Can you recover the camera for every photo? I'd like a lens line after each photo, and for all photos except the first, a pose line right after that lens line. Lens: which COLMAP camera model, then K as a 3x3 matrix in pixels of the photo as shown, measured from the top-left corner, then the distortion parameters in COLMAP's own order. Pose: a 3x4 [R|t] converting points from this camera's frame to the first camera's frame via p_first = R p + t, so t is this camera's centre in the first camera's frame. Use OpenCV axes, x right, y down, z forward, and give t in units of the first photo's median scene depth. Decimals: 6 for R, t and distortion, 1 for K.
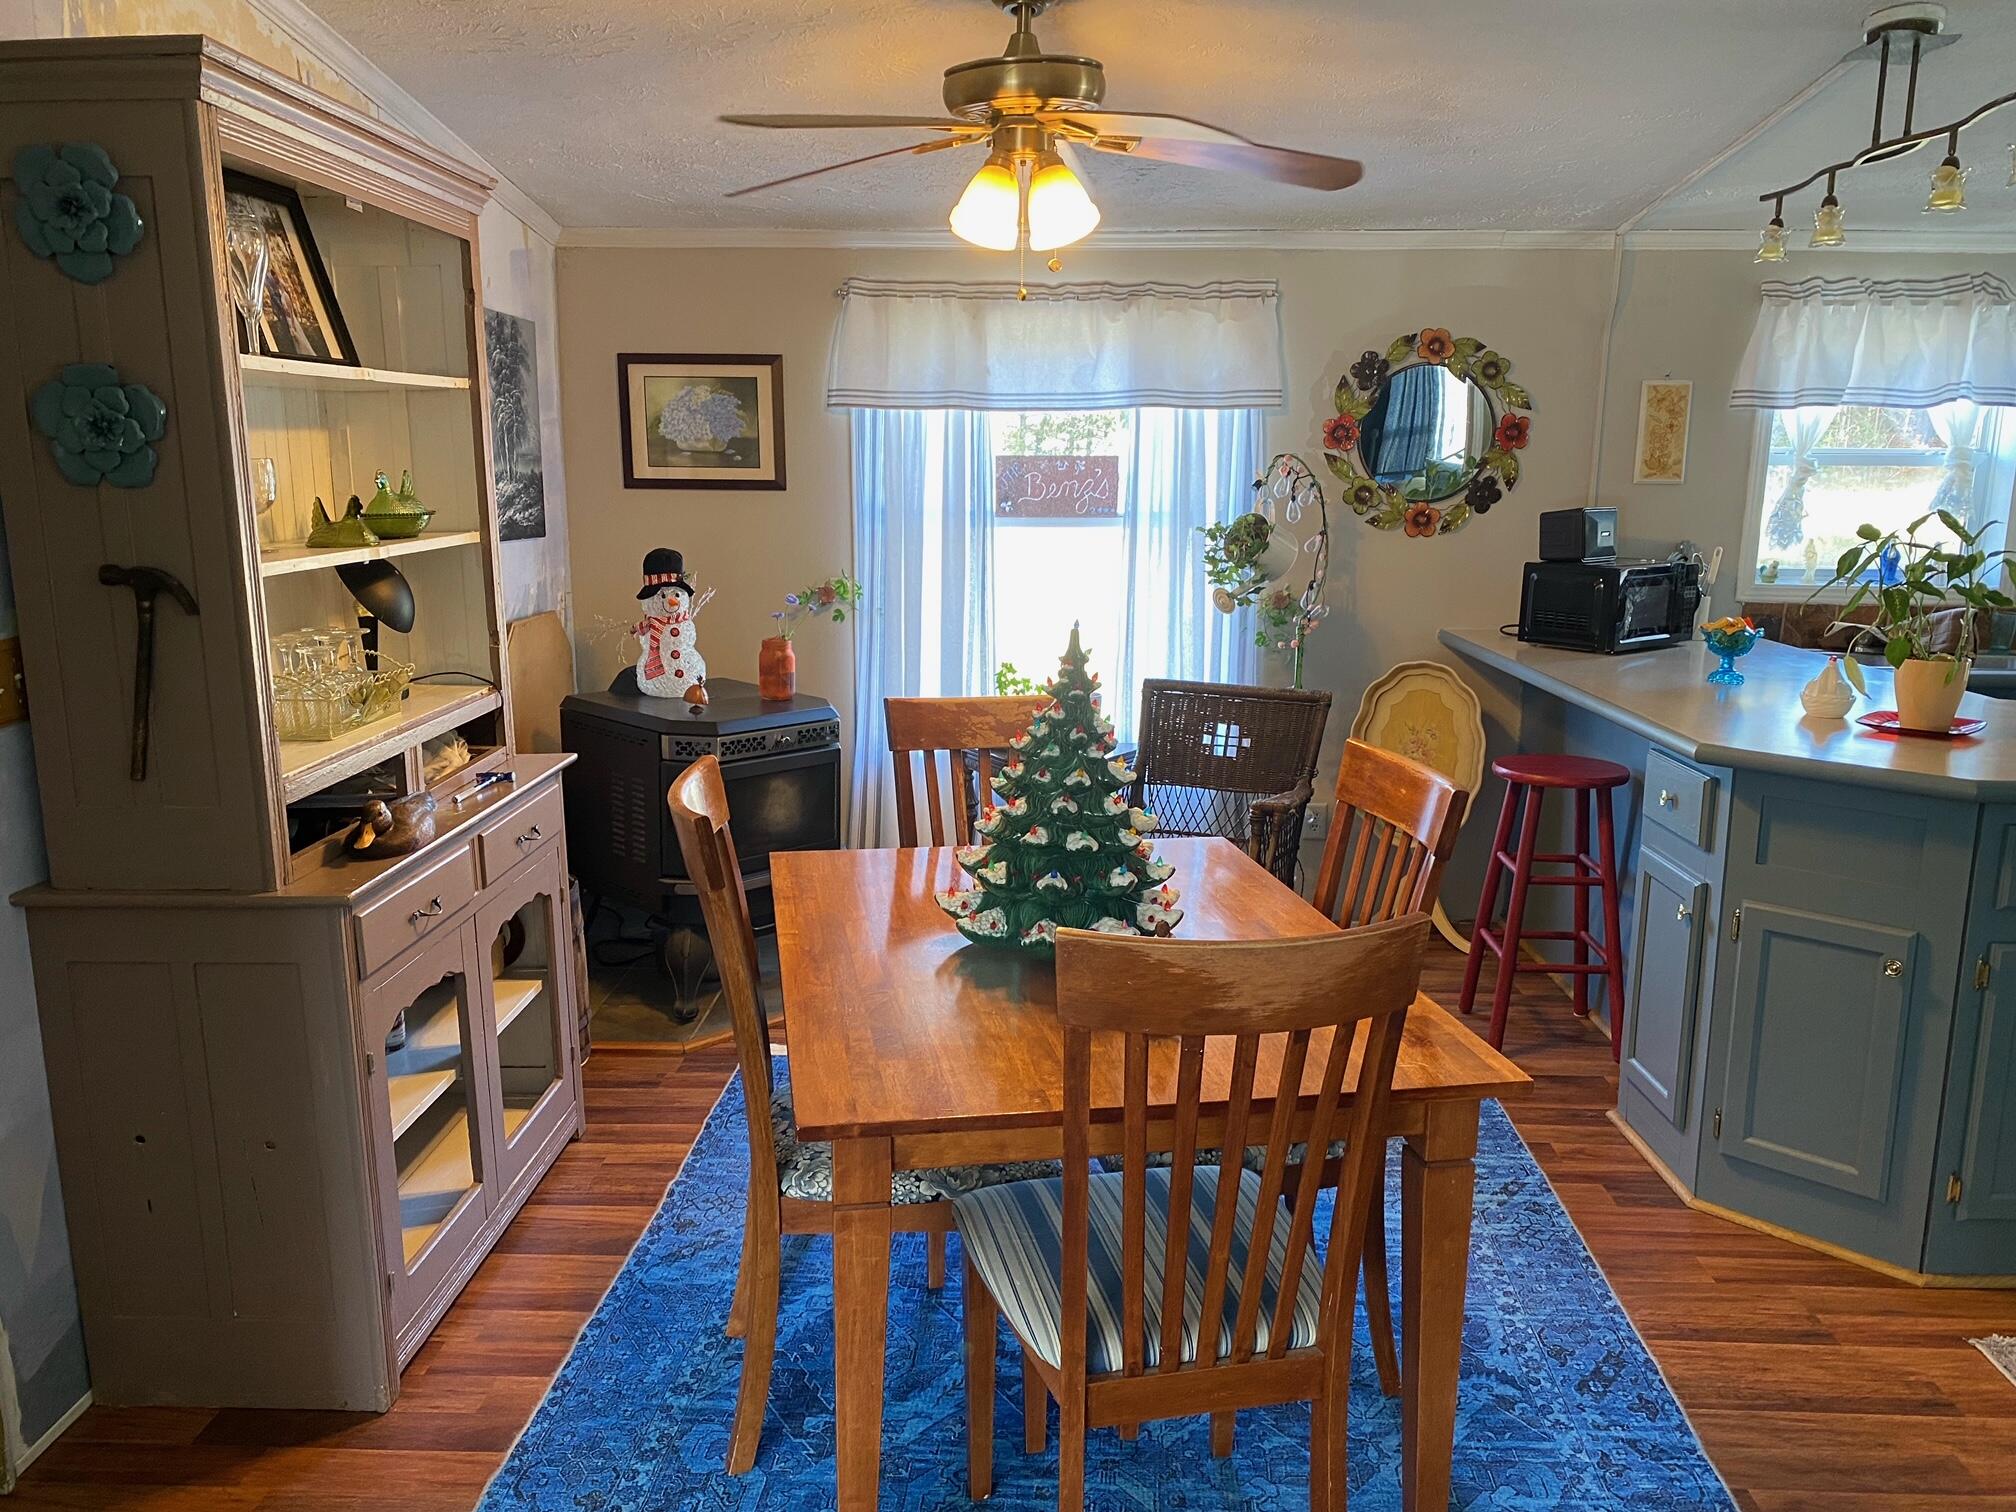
lens RADIAL K [[1506.5, 0, 1008.0], [0, 1506.5, 756.0], [0, 0, 1]] dist [0.011575, -0.009253]
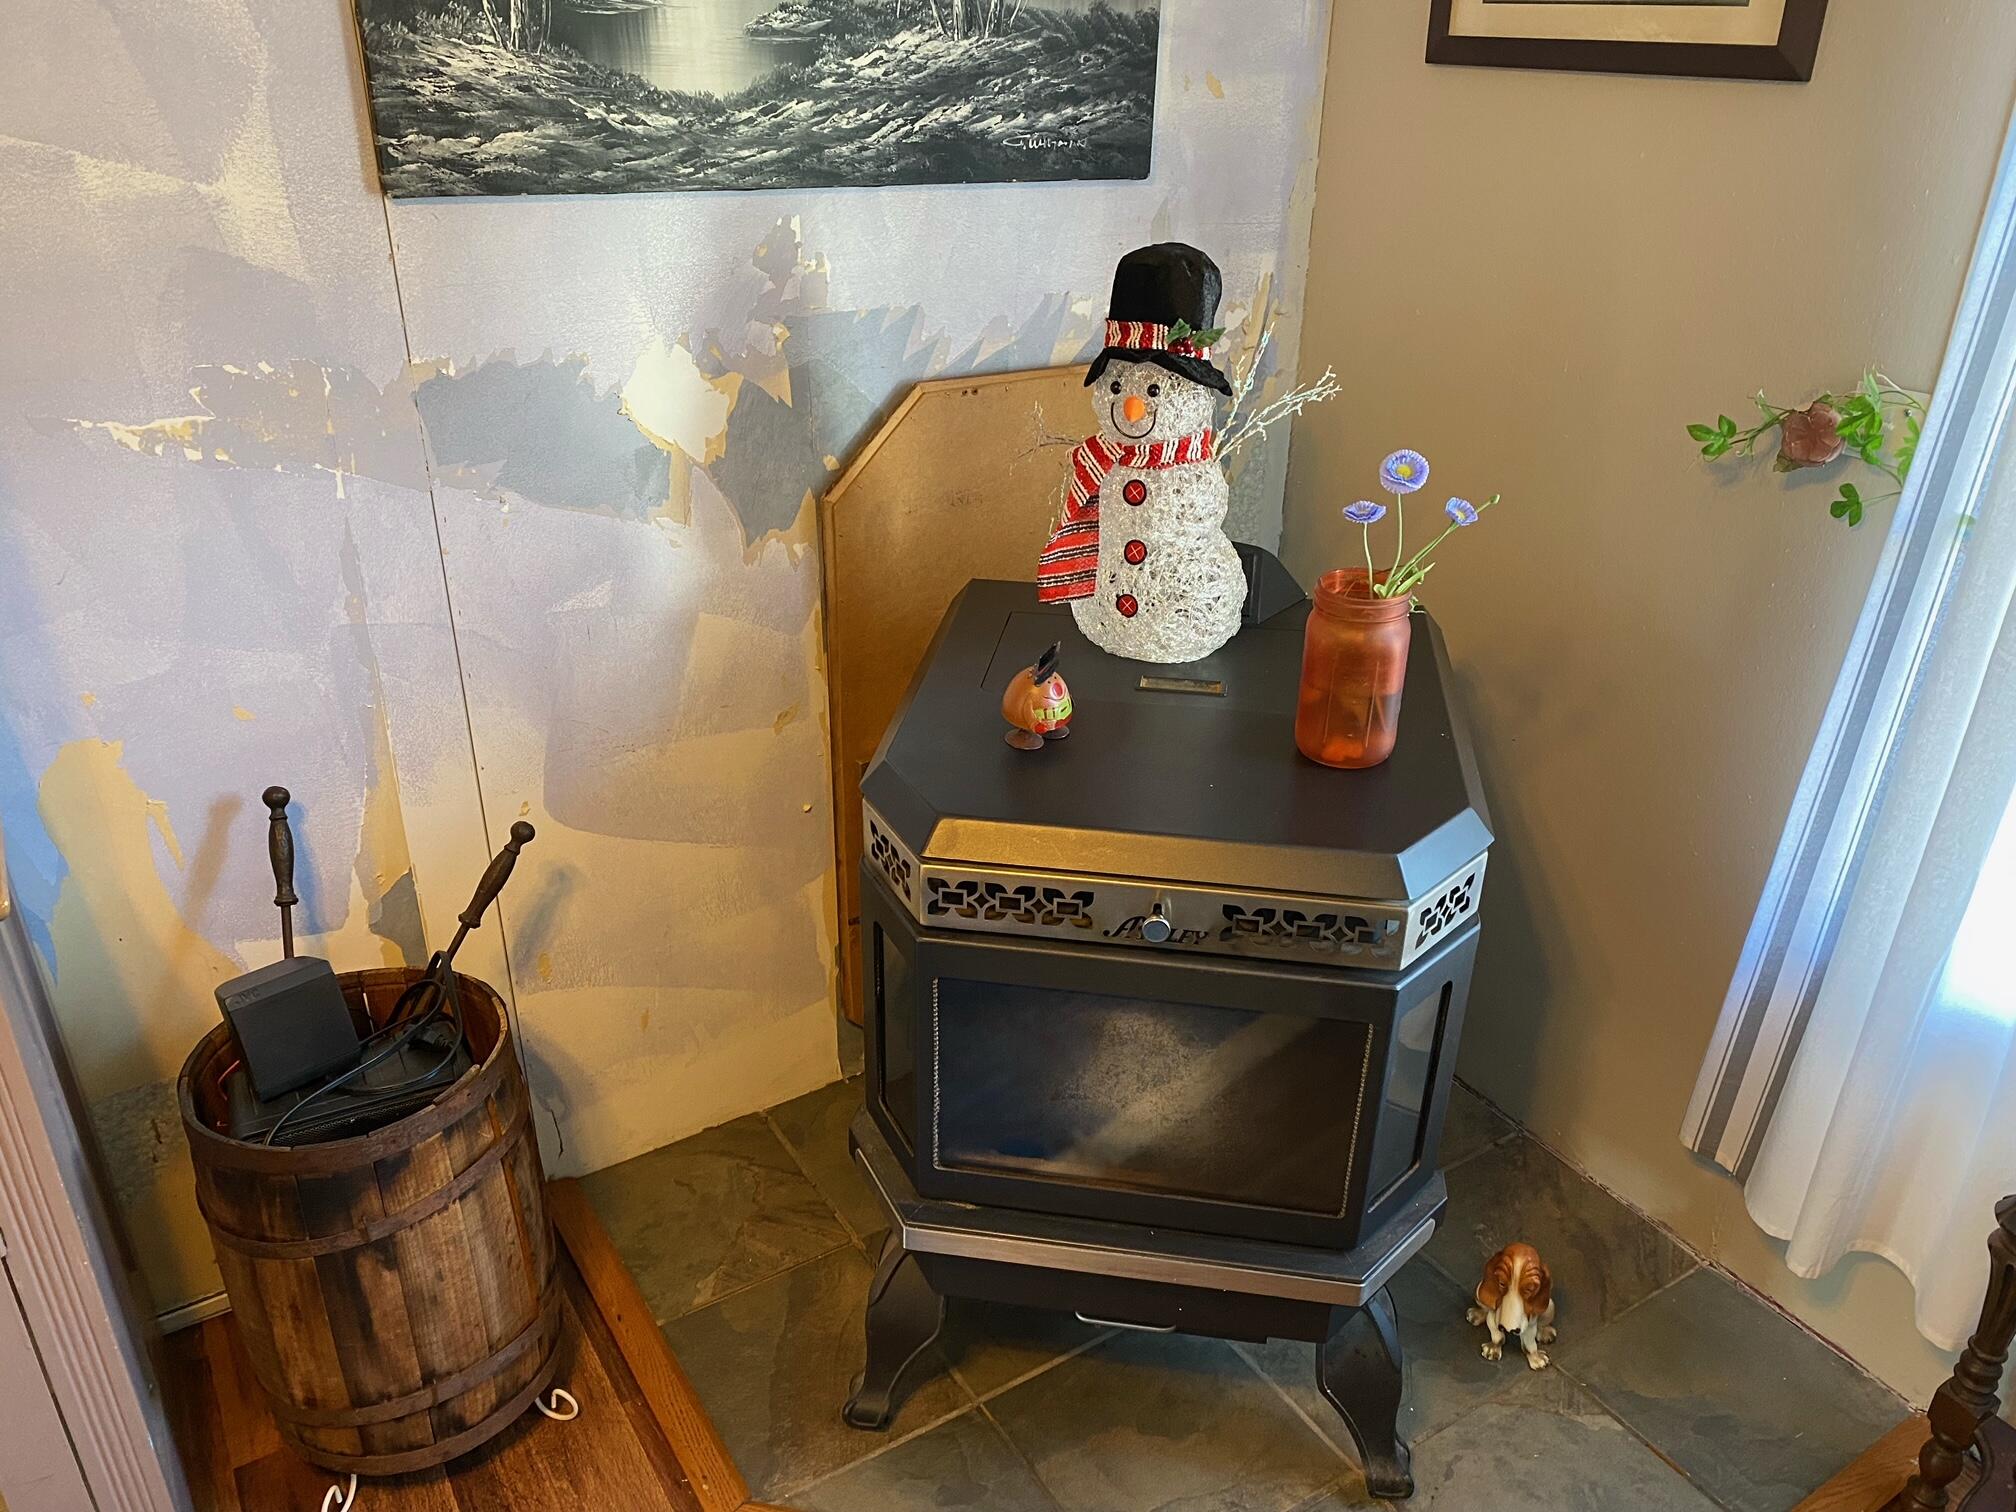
lens RADIAL K [[1532.4, 0, 1006.5], [0, 1532.4, 787.7], [0, 0, 1]] dist [0.006295, -0.000386]
pose [[0.550842, 0.380711, -0.742720, 0.058489], [-0.172775, 0.922640, 0.344797, -0.128876], [0.816531, -0.061605, 0.574005, 0.705936]]
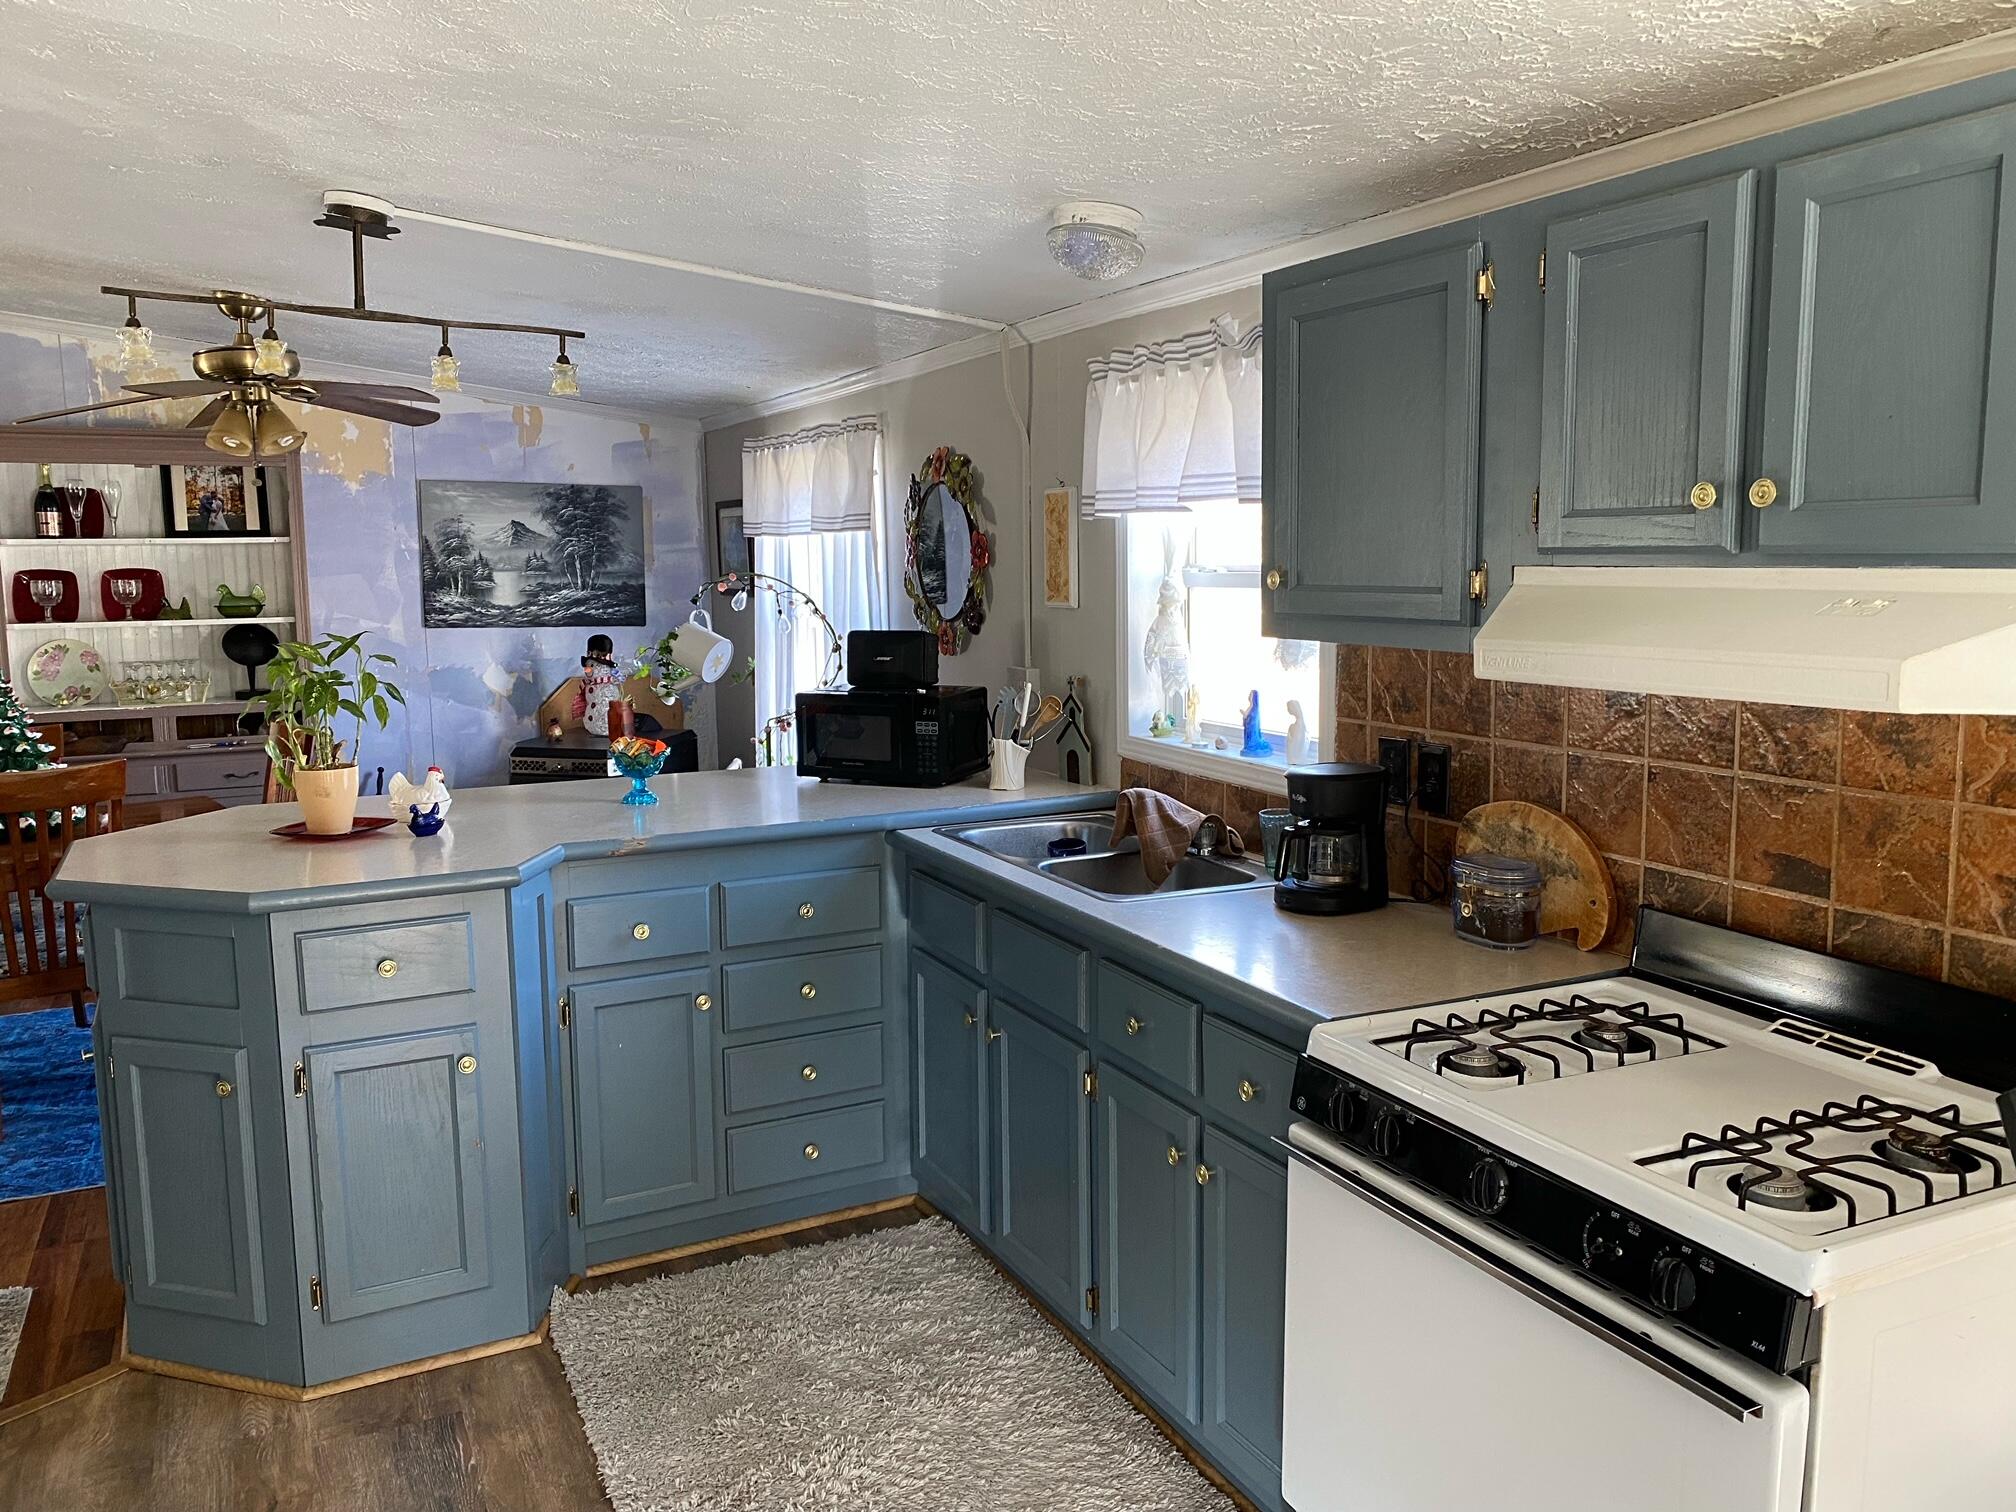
lens RADIAL K [[1506.5, 0, 1008.0], [0, 1506.5, 756.0], [0, 0, 1]] dist [0.011575, -0.009253]
pose [[0.477138, 0.108318, -0.872127, 1.201749], [-0.159183, 0.986612, 0.035449, -0.127578], [0.864292, 0.121914, 0.487993, 0.590261]]
